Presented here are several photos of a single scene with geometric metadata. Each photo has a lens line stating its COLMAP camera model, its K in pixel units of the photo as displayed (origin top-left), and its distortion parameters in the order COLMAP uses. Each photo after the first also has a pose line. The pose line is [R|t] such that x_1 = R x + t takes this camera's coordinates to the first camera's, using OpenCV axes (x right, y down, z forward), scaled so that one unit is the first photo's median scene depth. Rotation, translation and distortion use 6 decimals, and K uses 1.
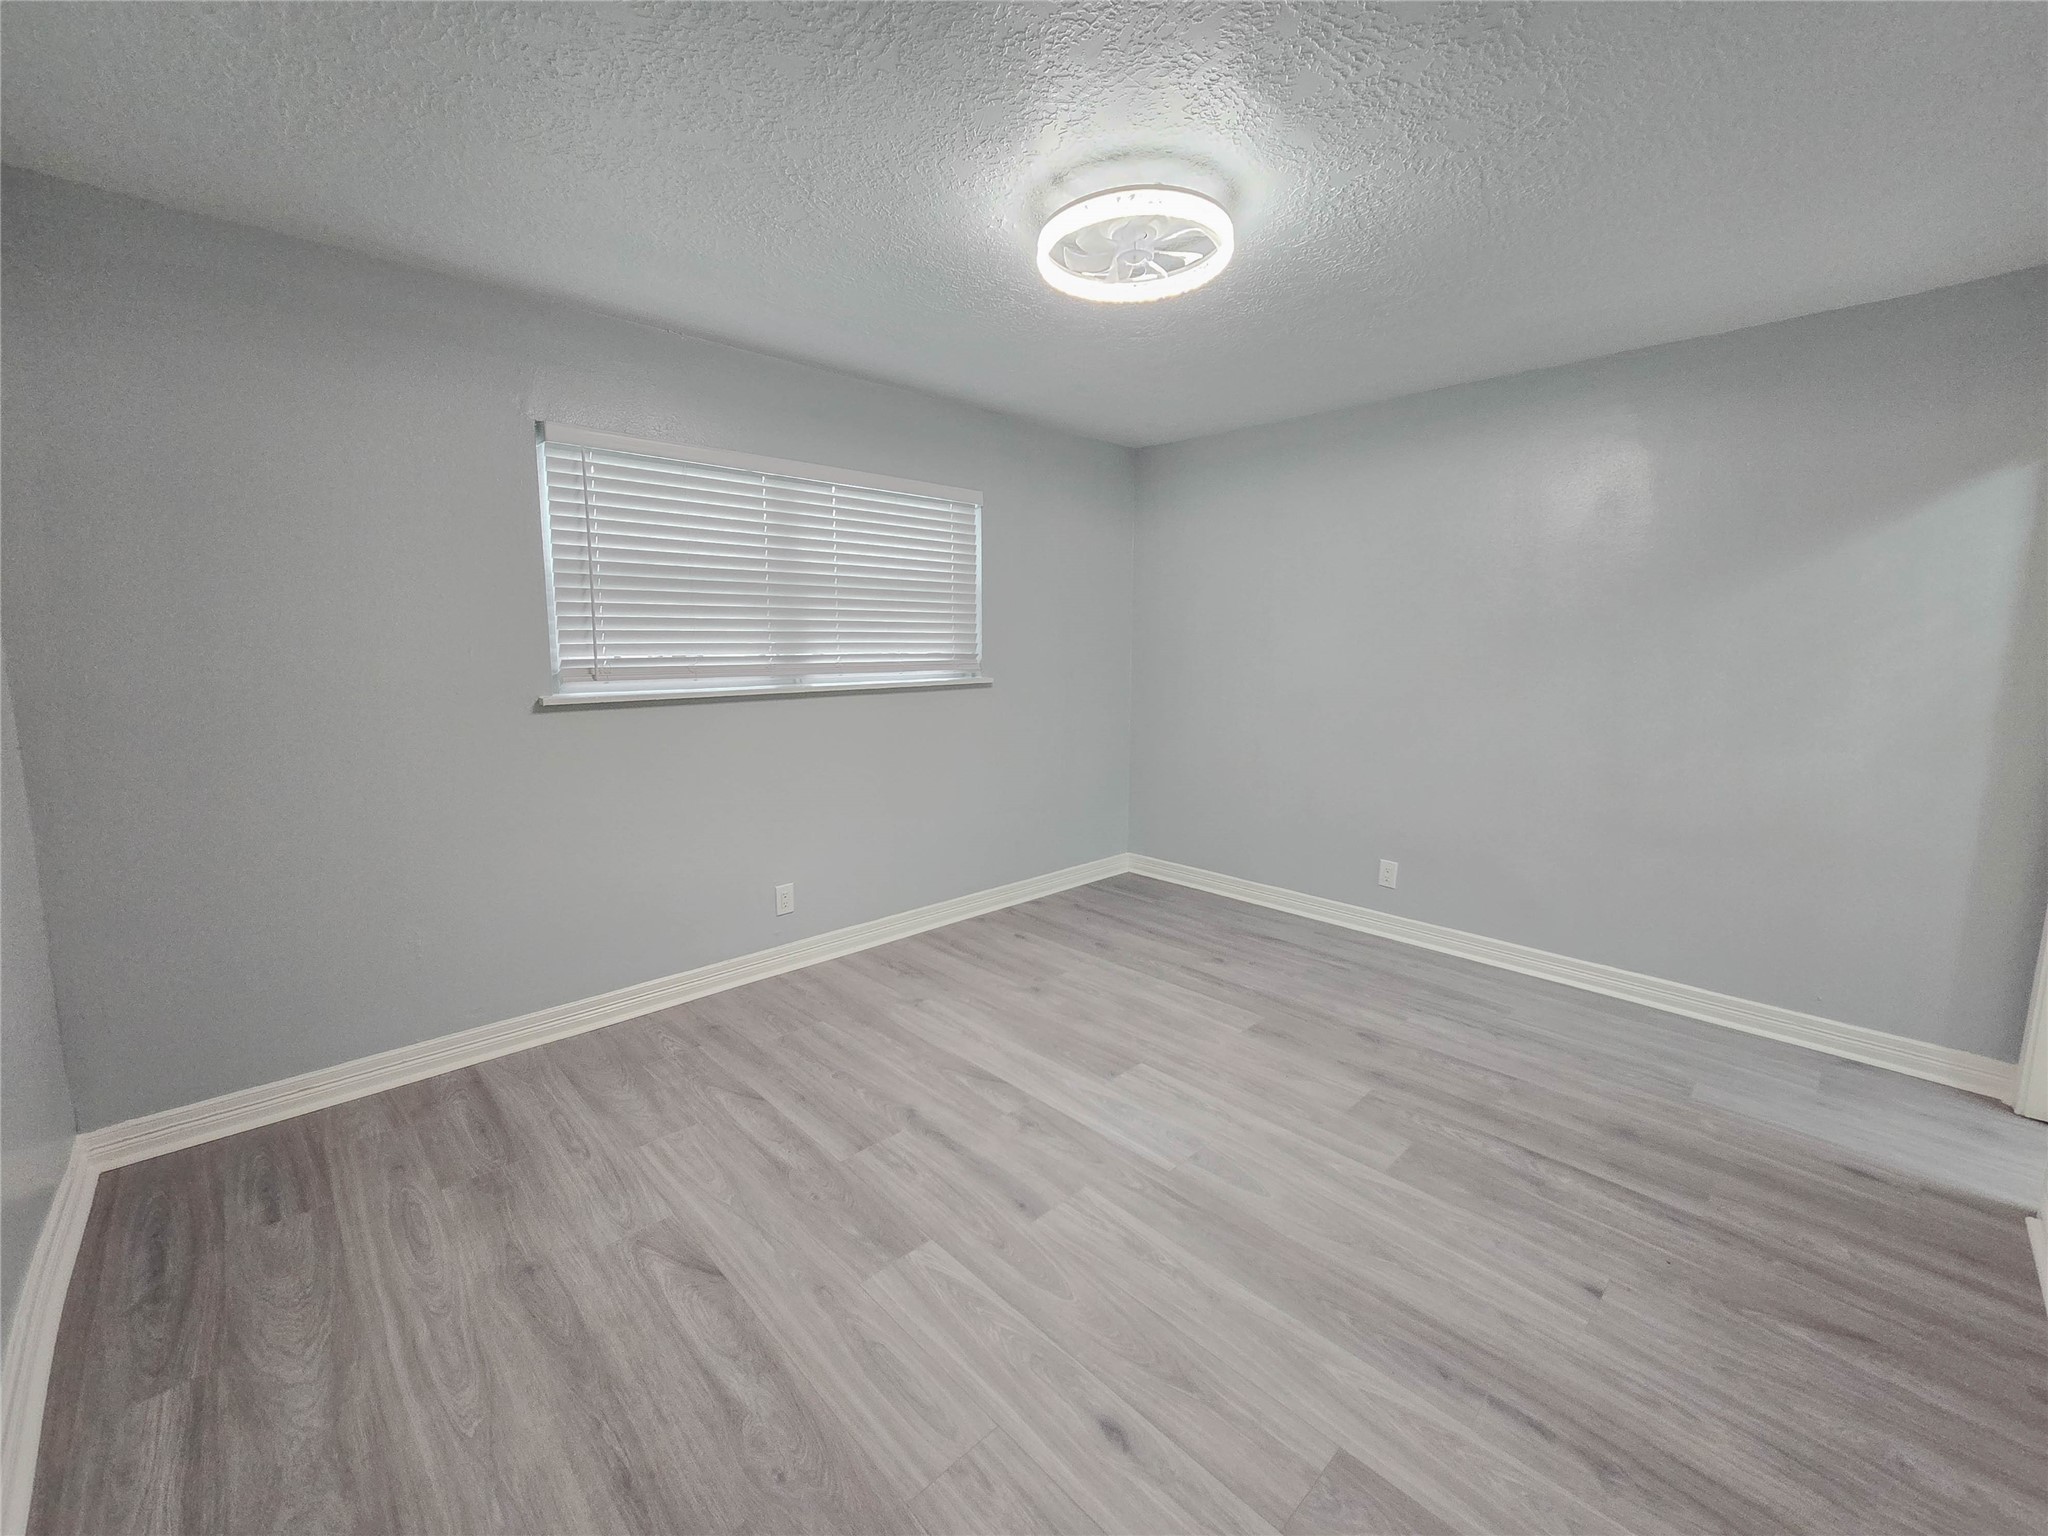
lens RADIAL K [[842.4, 0, 1039.7], [0, 842.4, 749.2], [0, 0, 1]] dist [0.000672, -0.000446]
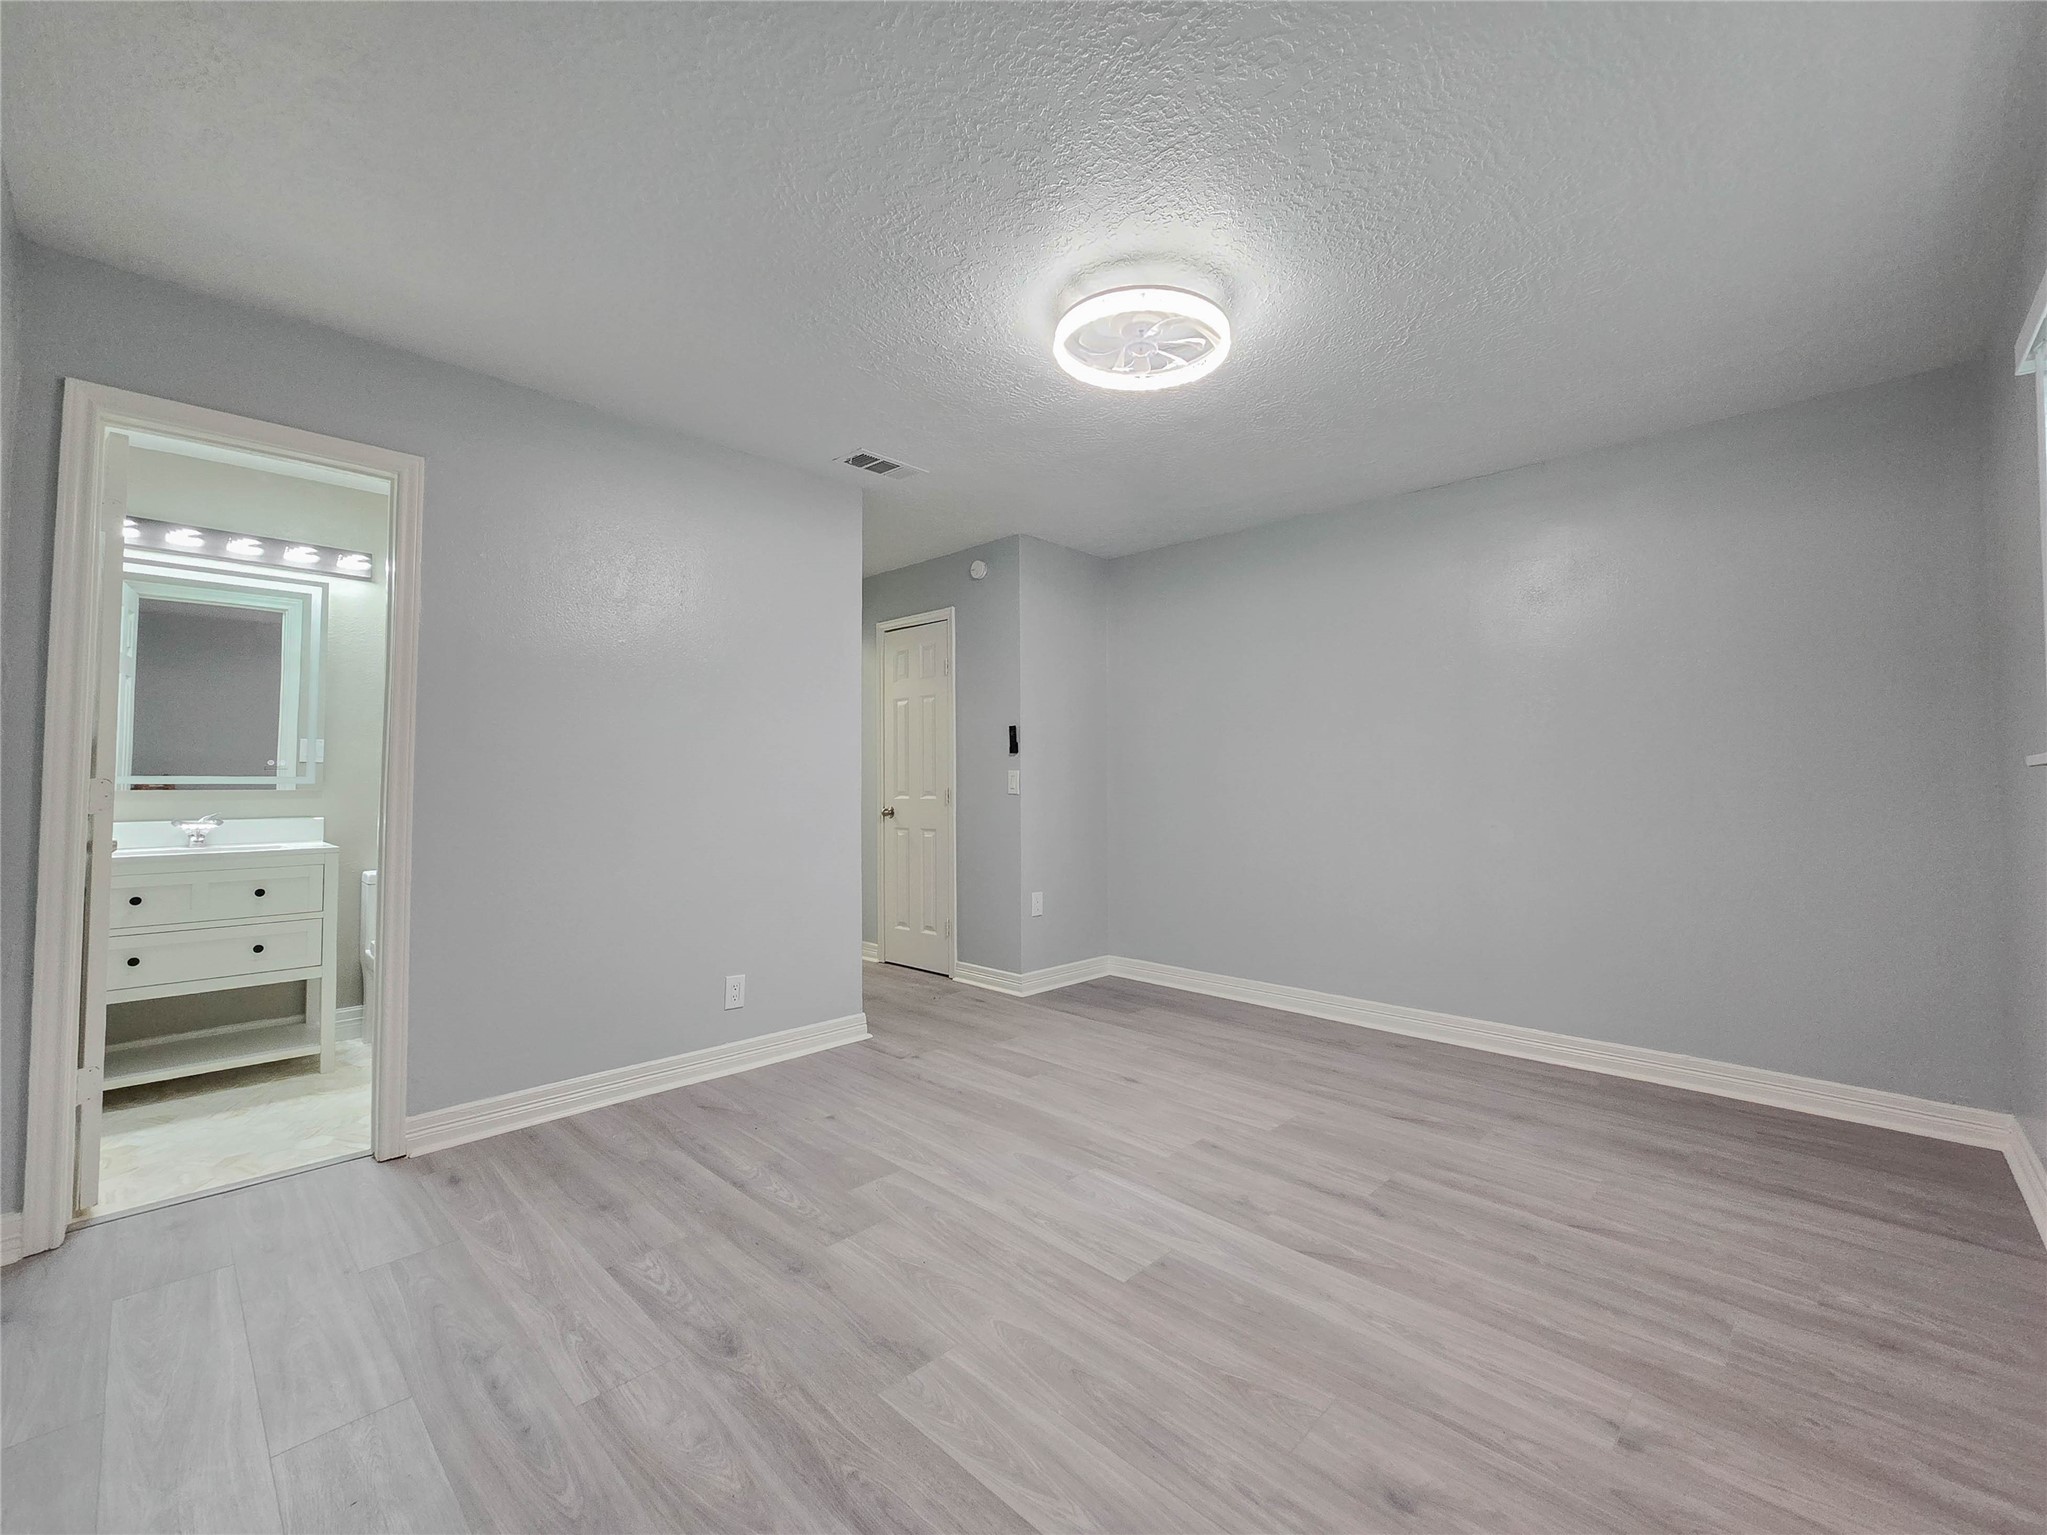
lens RADIAL K [[842.0, 0, 1039.2], [0, 842.0, 748.7], [0, 0, 1]] dist [0.000672, -0.000446]
pose [[-0.999384, -0.005996, -0.034590, 0.252497], [-0.009075, 0.995941, 0.089548, -0.139680], [0.033913, 0.089807, -0.995382, 1.921374]]
